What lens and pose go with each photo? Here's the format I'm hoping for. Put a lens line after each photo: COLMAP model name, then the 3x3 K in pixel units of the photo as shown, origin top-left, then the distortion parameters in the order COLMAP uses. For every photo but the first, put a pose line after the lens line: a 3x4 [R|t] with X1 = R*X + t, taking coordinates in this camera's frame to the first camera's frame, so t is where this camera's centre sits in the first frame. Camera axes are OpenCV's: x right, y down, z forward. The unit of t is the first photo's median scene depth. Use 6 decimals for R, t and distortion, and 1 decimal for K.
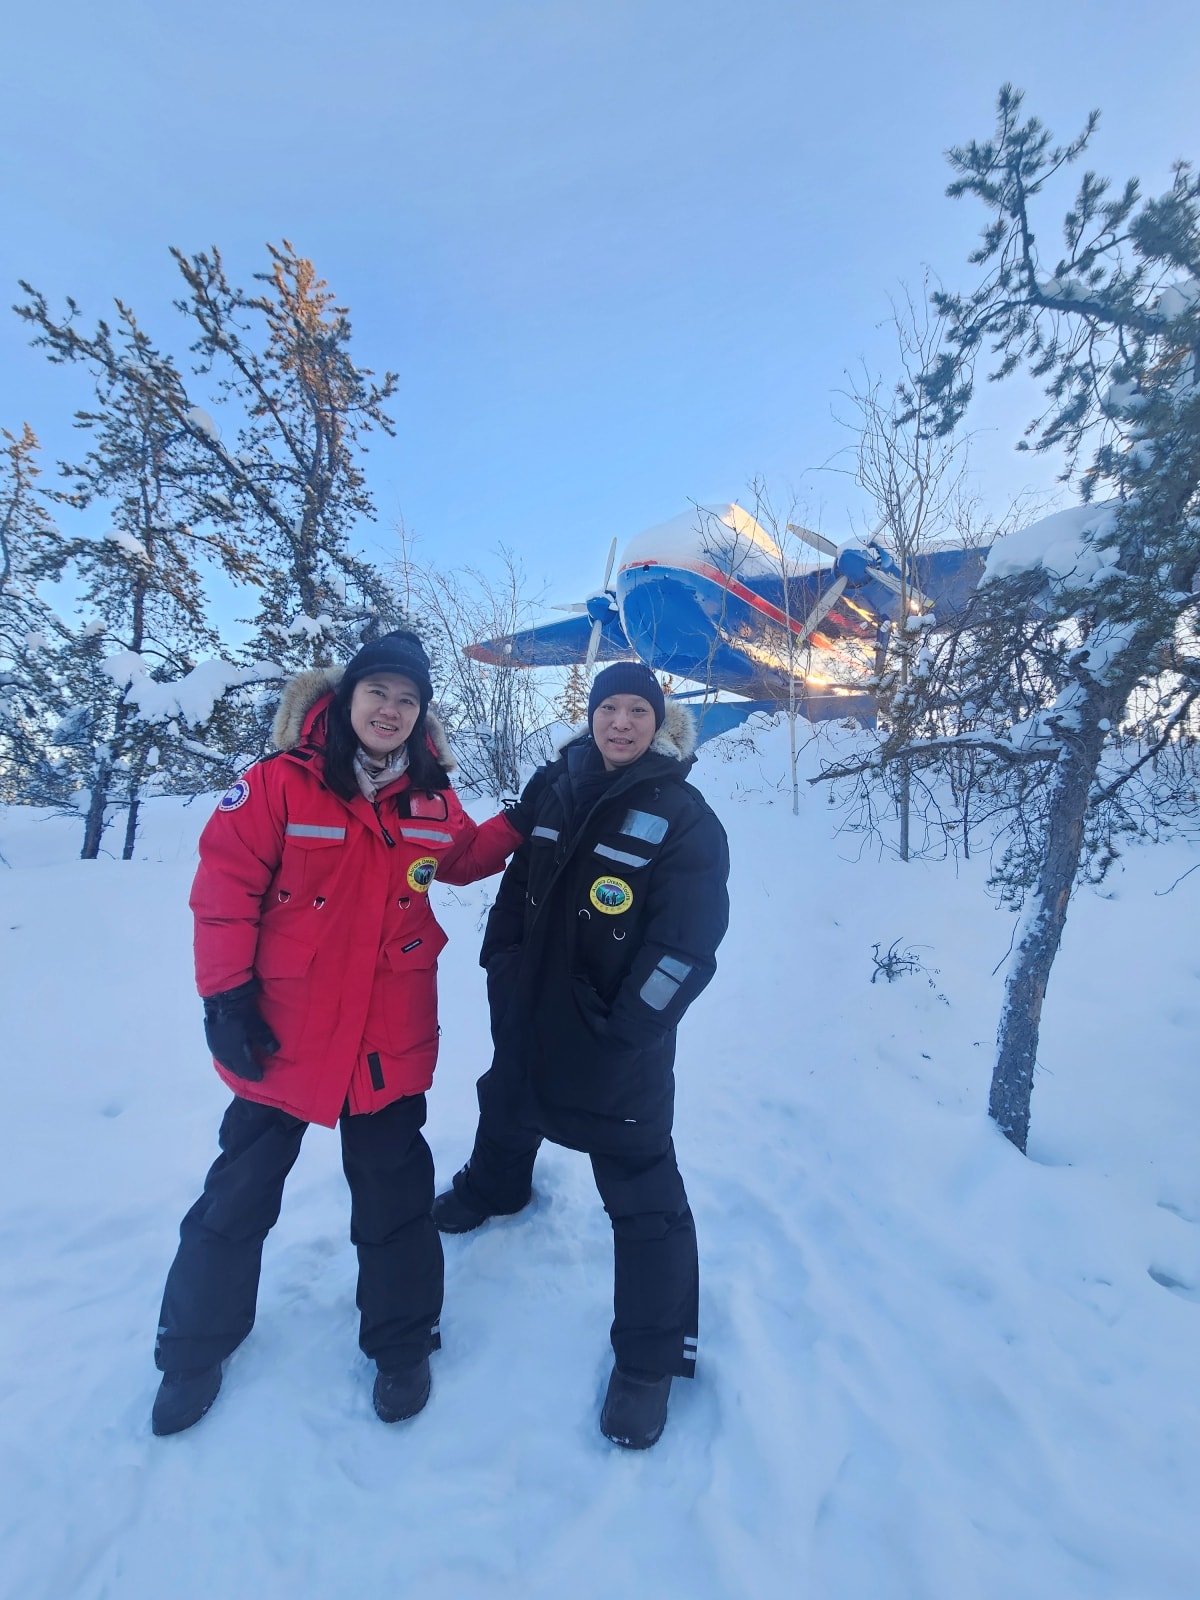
lens RADIAL K [[655.7, 0, 600.0], [0, 655.7, 800.0], [0, 0, 1]] dist [-0.001351, -0.000180]
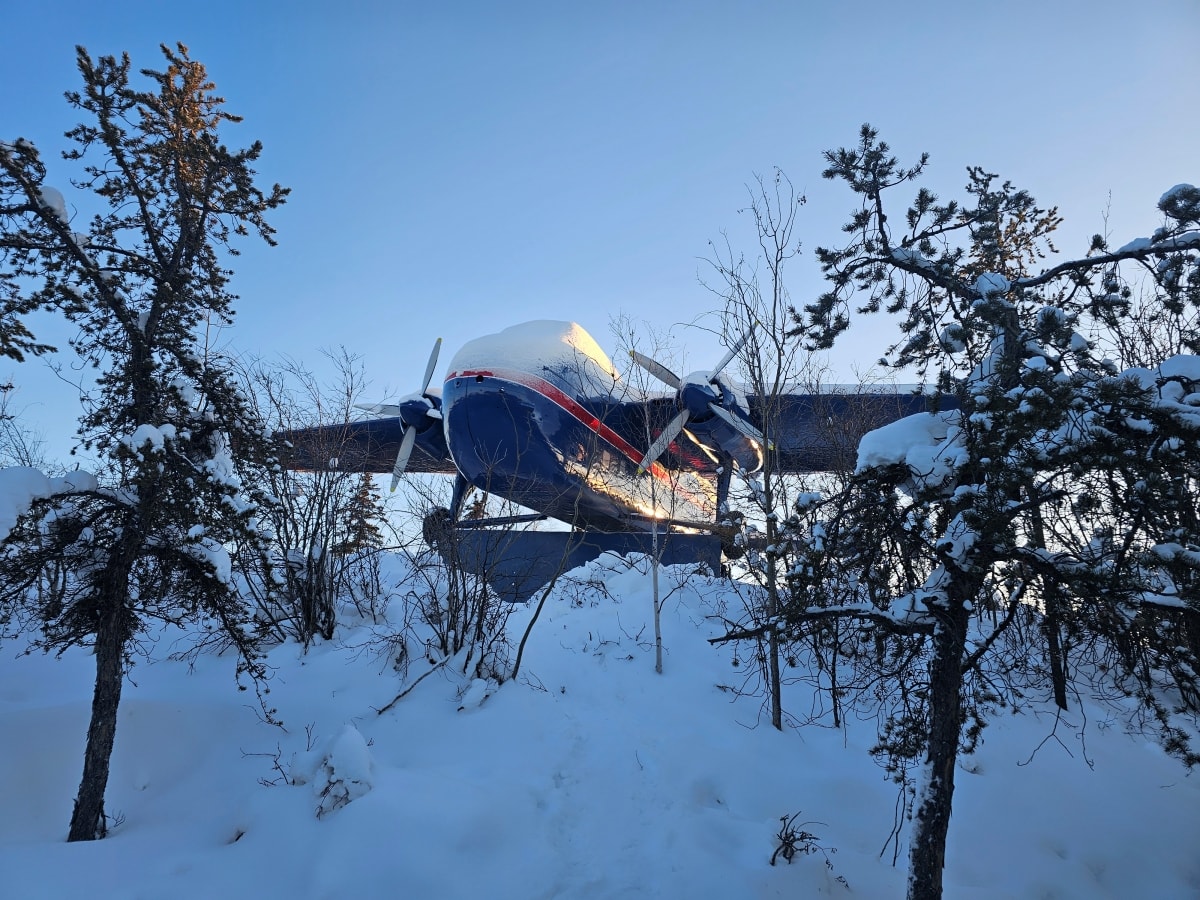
lens RADIAL K [[772.4, 0, 600.0], [0, 772.4, 450.0], [0, 0, 1]] dist [0.062525, -0.042047]
pose [[0.968142, 0.090443, 0.233499, -0.157018], [-0.029946, 0.967619, -0.250634, -0.009666], [-0.248606, 0.235657, 0.939500, -0.155569]]
